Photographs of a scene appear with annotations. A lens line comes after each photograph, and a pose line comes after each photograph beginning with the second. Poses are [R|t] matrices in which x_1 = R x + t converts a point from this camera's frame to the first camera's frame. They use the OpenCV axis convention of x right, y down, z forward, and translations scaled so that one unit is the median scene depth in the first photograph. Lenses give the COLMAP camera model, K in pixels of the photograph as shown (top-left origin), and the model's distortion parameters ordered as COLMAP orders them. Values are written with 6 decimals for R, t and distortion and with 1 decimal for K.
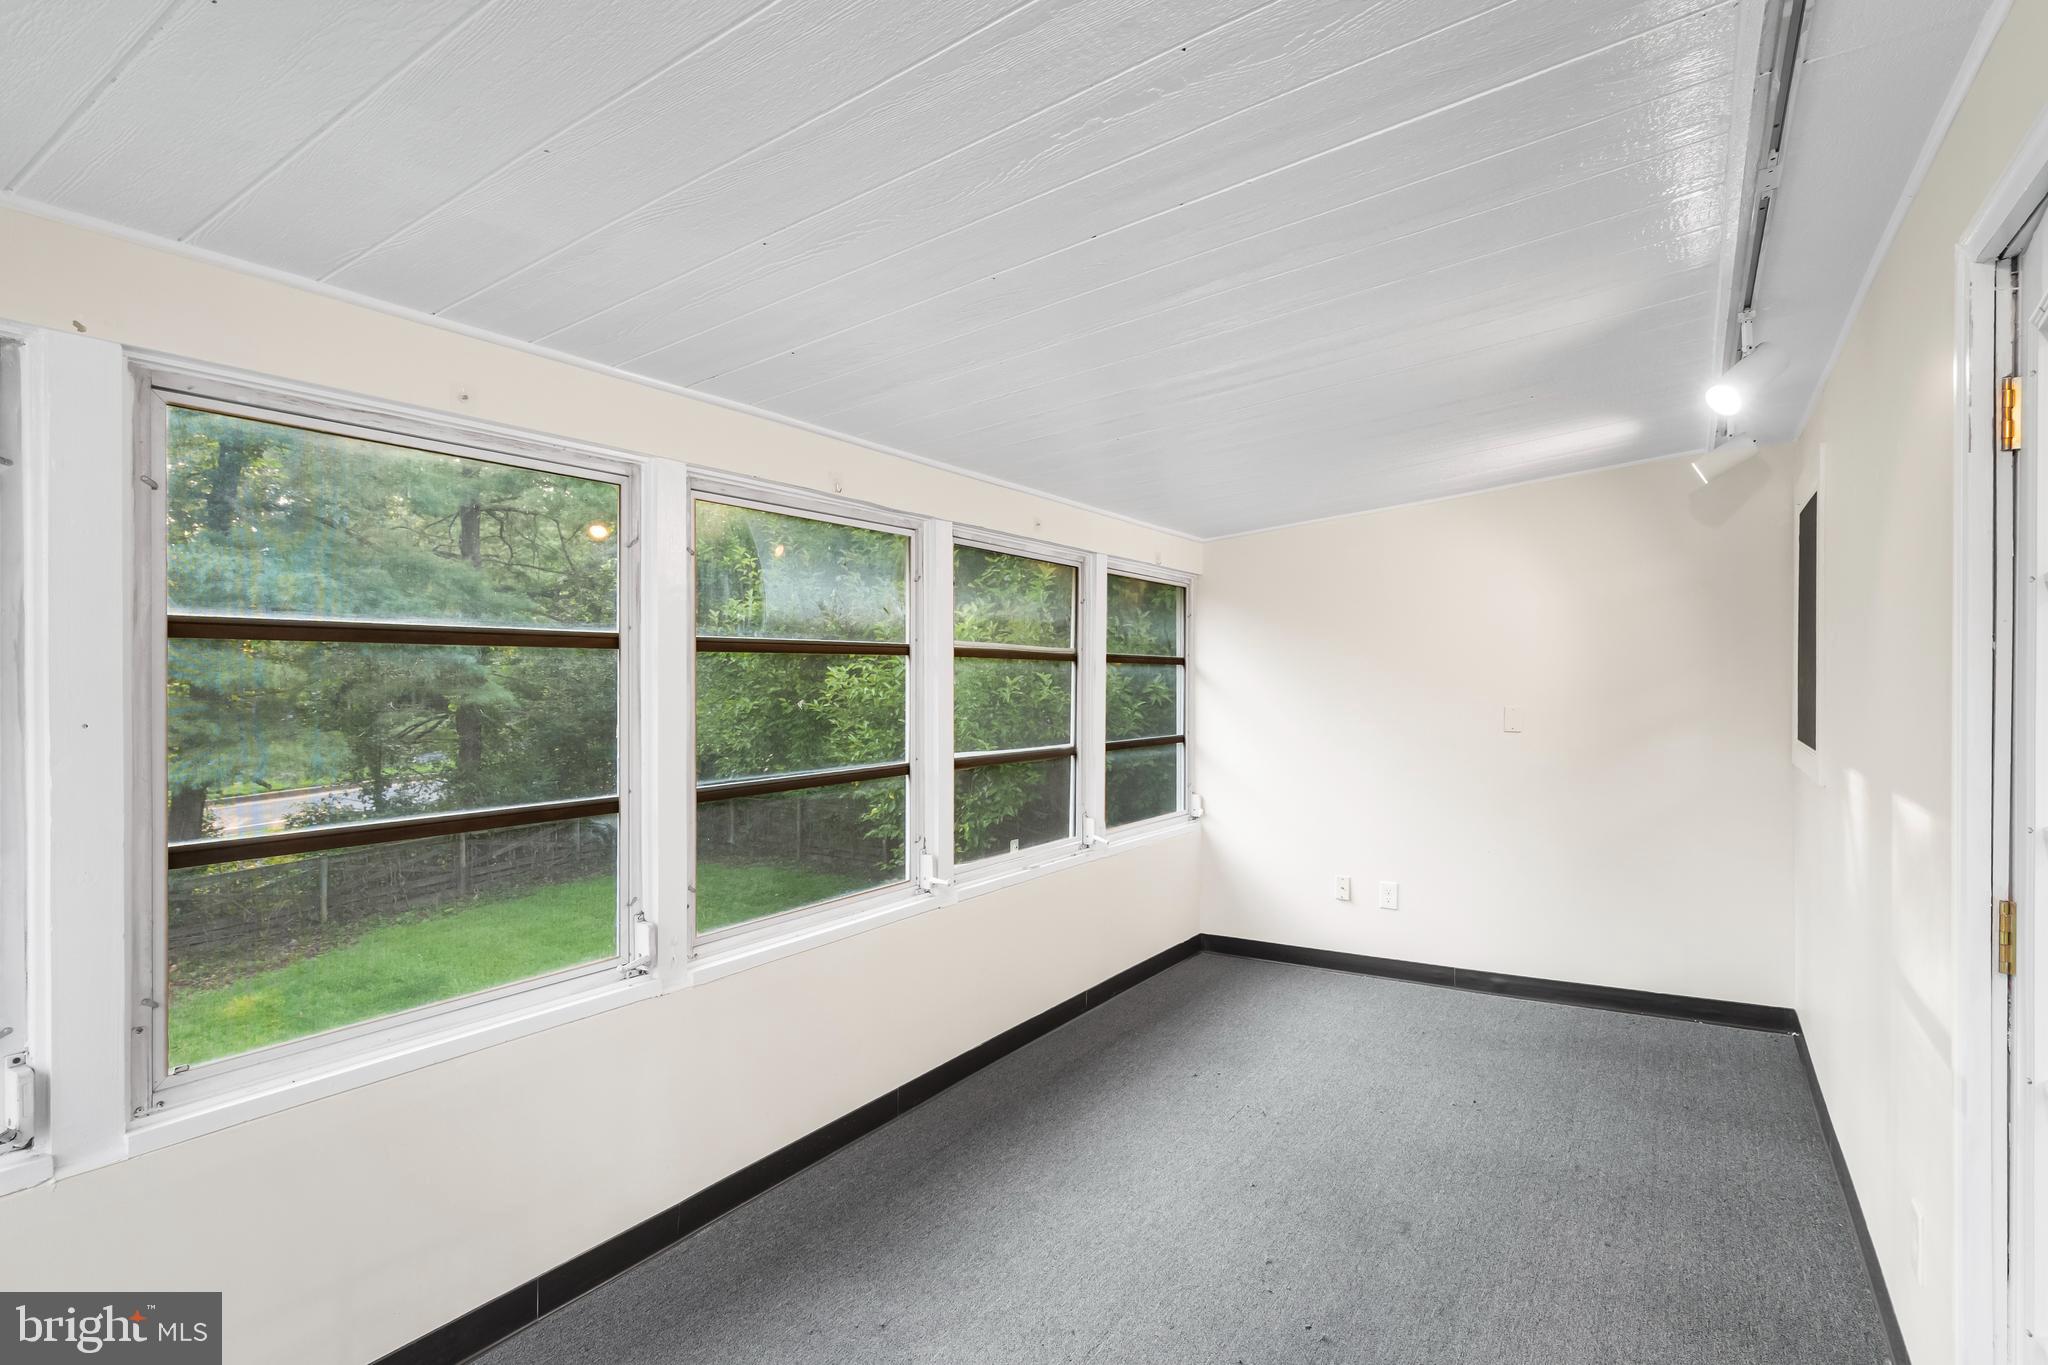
lens RADIAL K [[1000.2, 0, 989.1], [0, 1000.2, 686.5], [0, 0, 1]] dist [-0.002268, -0.000558]
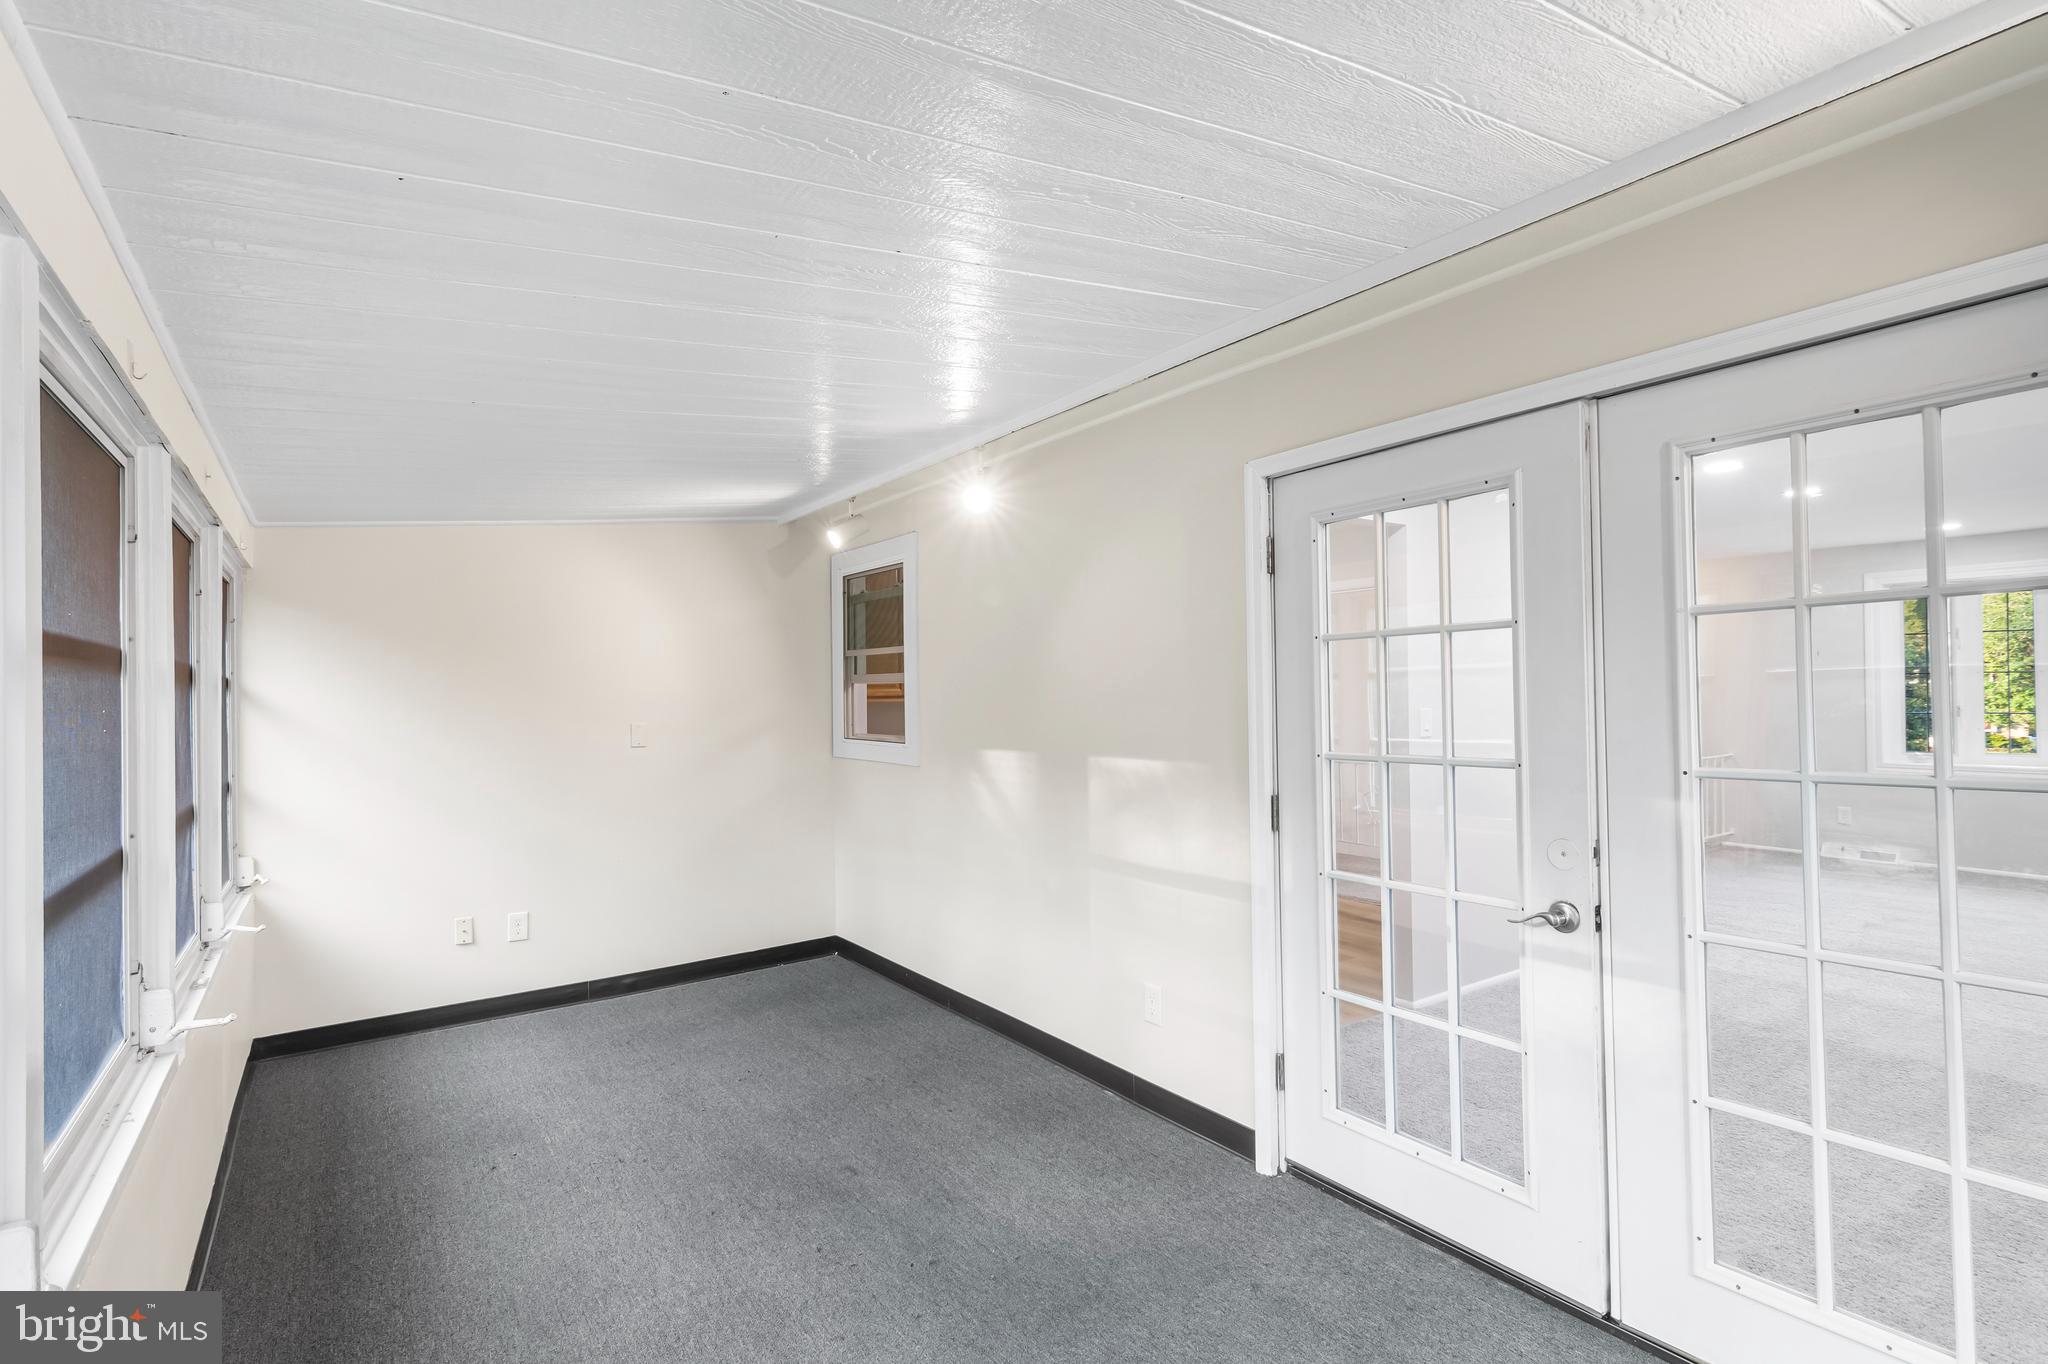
lens RADIAL K [[1000.2, 0, 989.1], [0, 1000.2, 686.0], [0, 0, 1]] dist [-0.002268, -0.000558]
pose [[0.385072, 0.006124, 0.922866, -0.357450], [0.020473, 0.999675, -0.015176, 0.002376], [-0.922659, 0.024737, 0.384821, 0.239482]]
